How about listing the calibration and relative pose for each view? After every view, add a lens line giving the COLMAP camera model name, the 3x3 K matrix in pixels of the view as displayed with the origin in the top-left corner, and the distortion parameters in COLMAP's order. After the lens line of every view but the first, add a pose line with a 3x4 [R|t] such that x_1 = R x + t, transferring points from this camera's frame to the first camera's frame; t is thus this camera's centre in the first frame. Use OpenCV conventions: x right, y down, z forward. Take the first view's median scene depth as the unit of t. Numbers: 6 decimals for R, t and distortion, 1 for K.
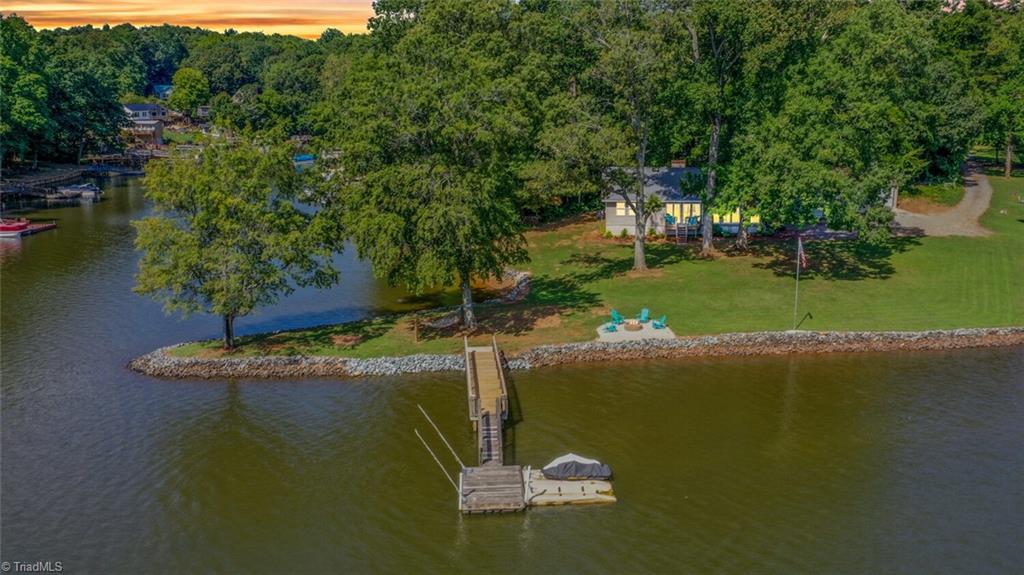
lens RADIAL K [[798.4, 0, 513.9], [0, 798.4, 288.6], [0, 0, 1]] dist [-0.012321, -0.005039]
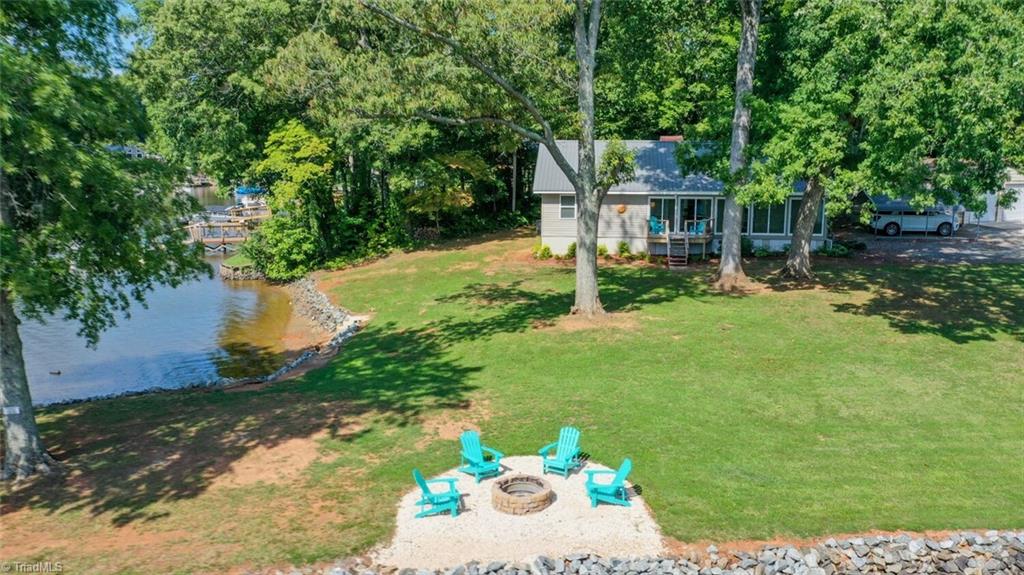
lens RADIAL K [[798.4, 0, 478.8], [0, 798.4, 299.9], [0, 0, 1]] dist [-0.012321, -0.005039]
pose [[0.999392, 0.013383, -0.032189, 0.107481], [-0.014989, 0.998628, -0.050182, -0.007481], [0.031474, 0.050634, 0.998221, 0.527496]]
